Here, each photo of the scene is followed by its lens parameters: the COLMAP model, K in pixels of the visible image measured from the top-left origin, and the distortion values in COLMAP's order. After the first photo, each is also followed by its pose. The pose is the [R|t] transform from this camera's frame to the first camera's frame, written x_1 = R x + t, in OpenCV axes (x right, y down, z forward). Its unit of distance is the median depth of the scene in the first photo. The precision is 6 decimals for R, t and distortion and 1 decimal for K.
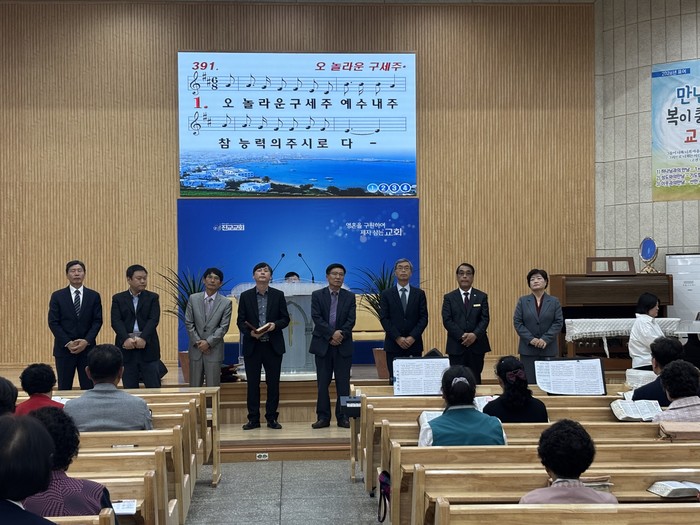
lens RADIAL K [[1125.6, 0, 364.5], [0, 1125.6, 263.7], [0, 0, 1]] dist [0.095905, -0.049365]
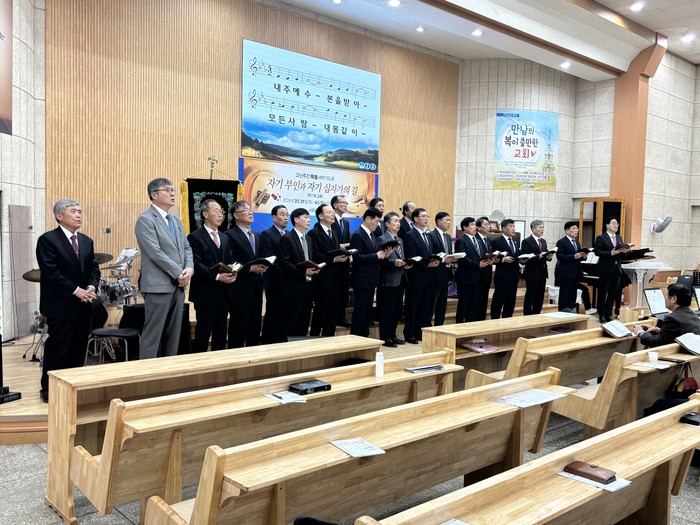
lens RADIAL K [[658.8, 0, 368.6], [0, 658.8, 262.7], [0, 0, 1]] dist [0.077162, -0.103206]
pose [[0.772996, 0.005324, 0.634388, -0.523198], [-0.042749, 0.998129, 0.043713, 0.020695], [-0.632969, -0.060909, 0.771778, 0.337487]]
